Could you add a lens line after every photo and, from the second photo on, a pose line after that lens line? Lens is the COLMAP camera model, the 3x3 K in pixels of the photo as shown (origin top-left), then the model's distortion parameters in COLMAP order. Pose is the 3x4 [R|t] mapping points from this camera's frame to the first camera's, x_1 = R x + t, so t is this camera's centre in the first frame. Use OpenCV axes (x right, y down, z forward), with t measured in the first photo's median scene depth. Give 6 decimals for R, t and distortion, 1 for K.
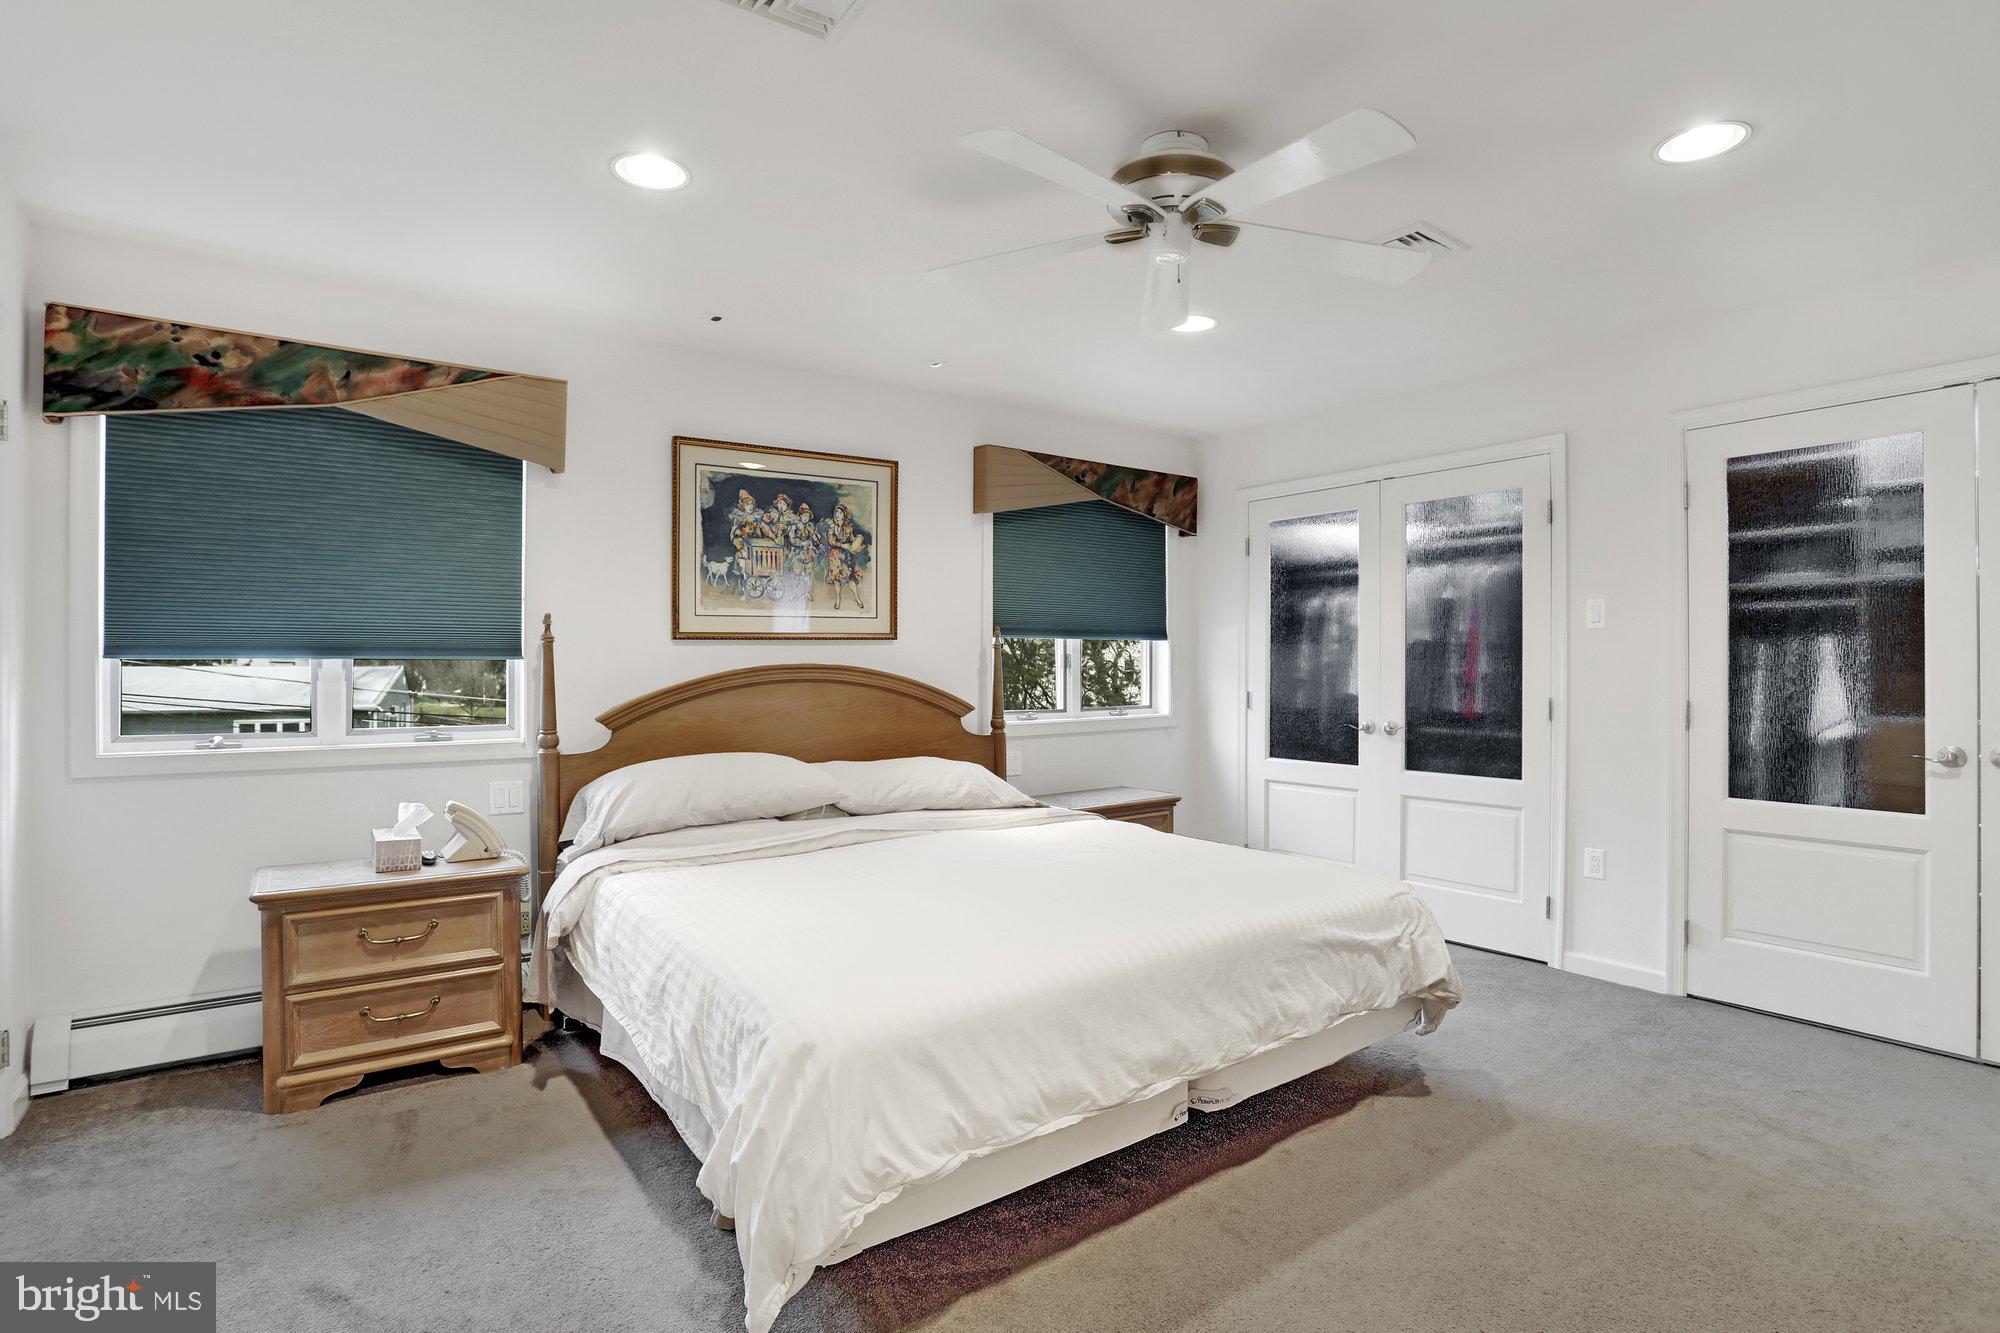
lens RADIAL K [[999.3, 0, 997.7], [0, 999.3, 656.8], [0, 0, 1]] dist [-0.060209, 0.037815]
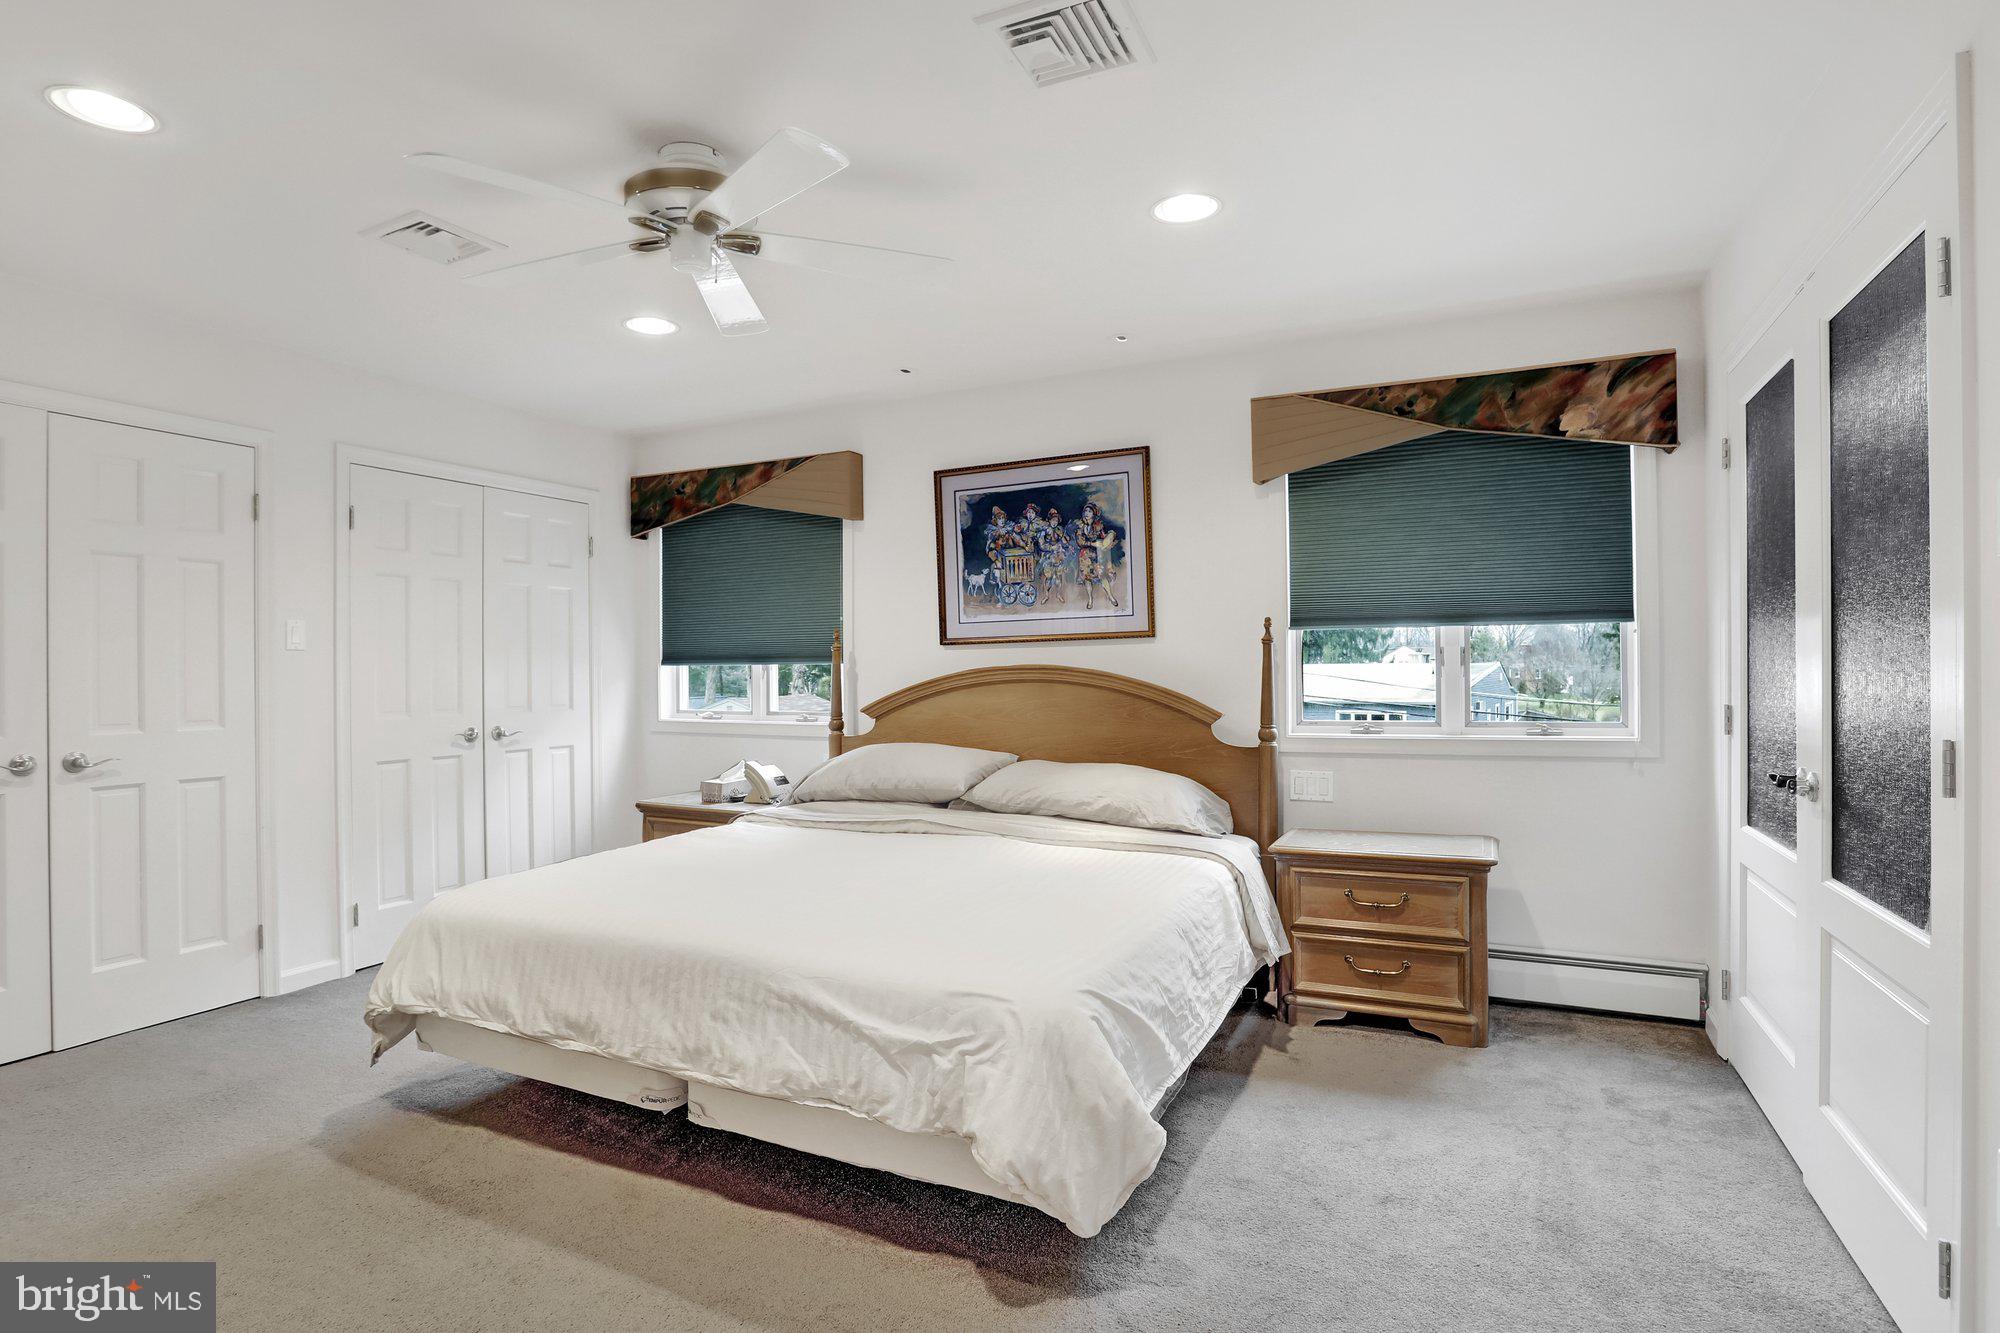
lens RADIAL K [[996.4, 0, 989.8], [0, 996.4, 673.6], [0, 0, 1]] dist [-0.074252, 0.037117]
pose [[0.468635, 0.000269, -0.883392, 0.707706], [0.011902, 0.999907, 0.006619, 0.009109], [0.883312, -0.013616, 0.468588, 0.476629]]
